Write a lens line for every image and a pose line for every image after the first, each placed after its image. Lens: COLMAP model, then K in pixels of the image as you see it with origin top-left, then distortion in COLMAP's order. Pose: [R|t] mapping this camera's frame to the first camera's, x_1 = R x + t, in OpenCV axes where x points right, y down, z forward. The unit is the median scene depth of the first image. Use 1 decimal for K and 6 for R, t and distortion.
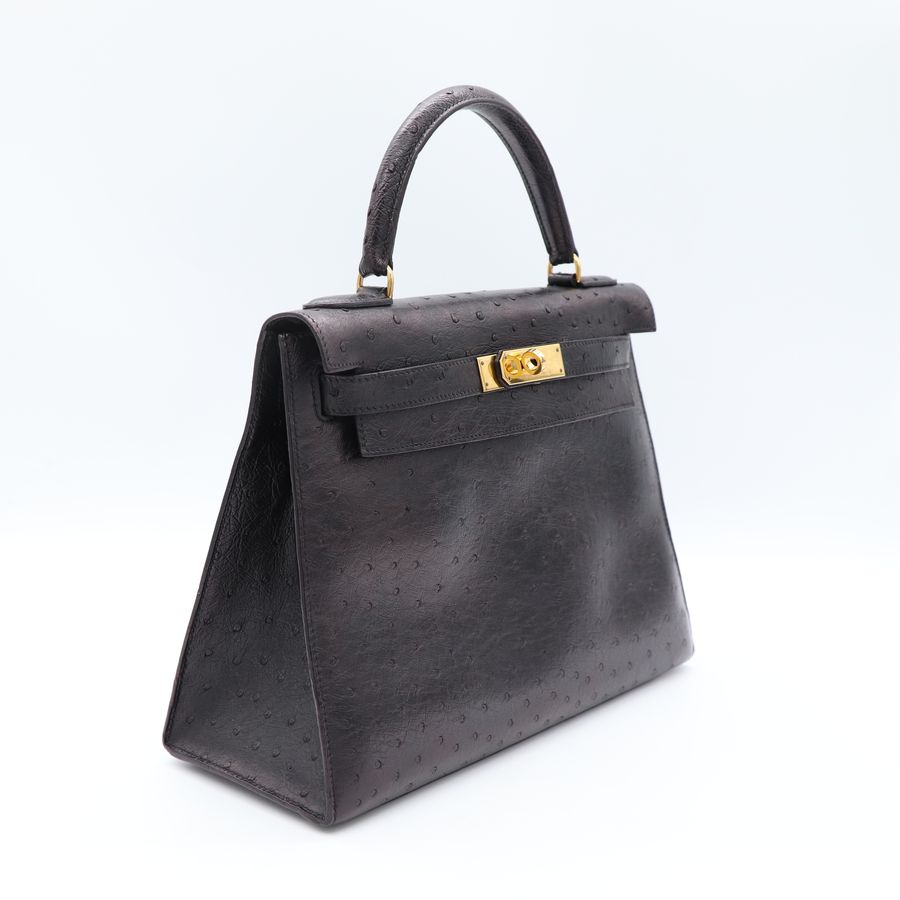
lens RADIAL K [[1461.1, 0, 450.0], [0, 1461.1, 450.0], [0, 0, 1]] dist [-0.034406, -0.101315]
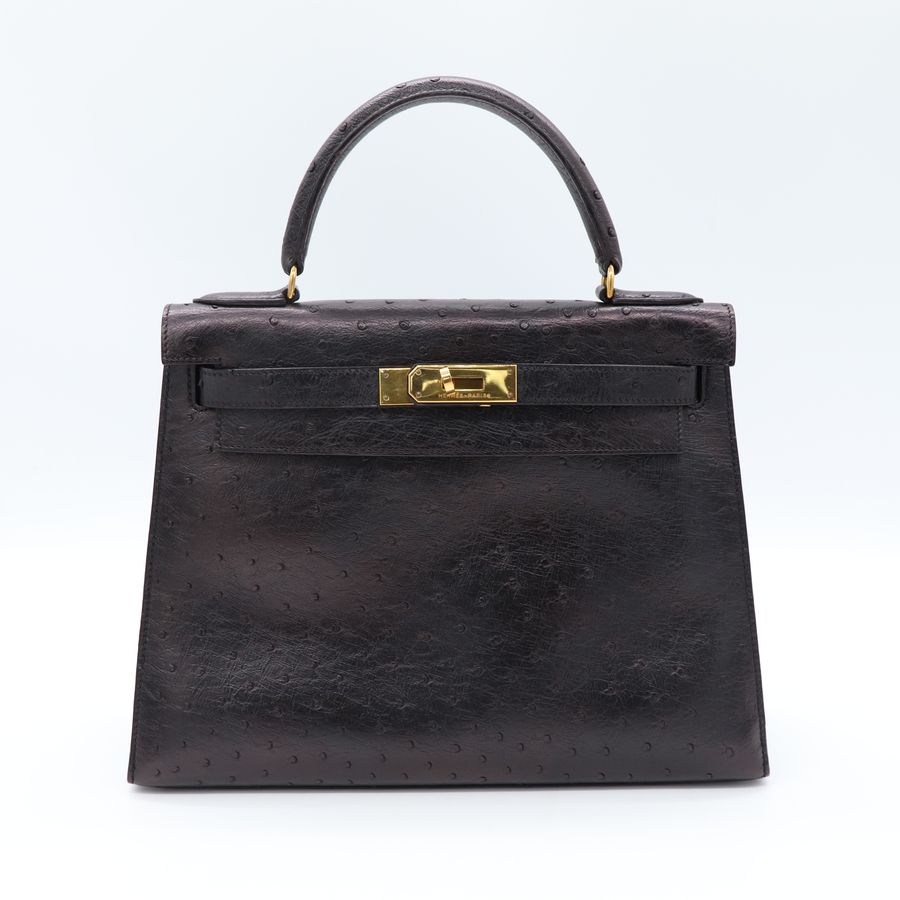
lens RADIAL K [[1461.1, 0, 450.0], [0, 1461.1, 450.0], [0, 0, 1]] dist [-0.034406, -0.101315]
pose [[0.667347, 0.144989, -0.730497, 0.748047], [-0.132930, 0.988305, 0.074720, -0.087598], [0.732788, 0.047241, 0.678815, 0.396067]]
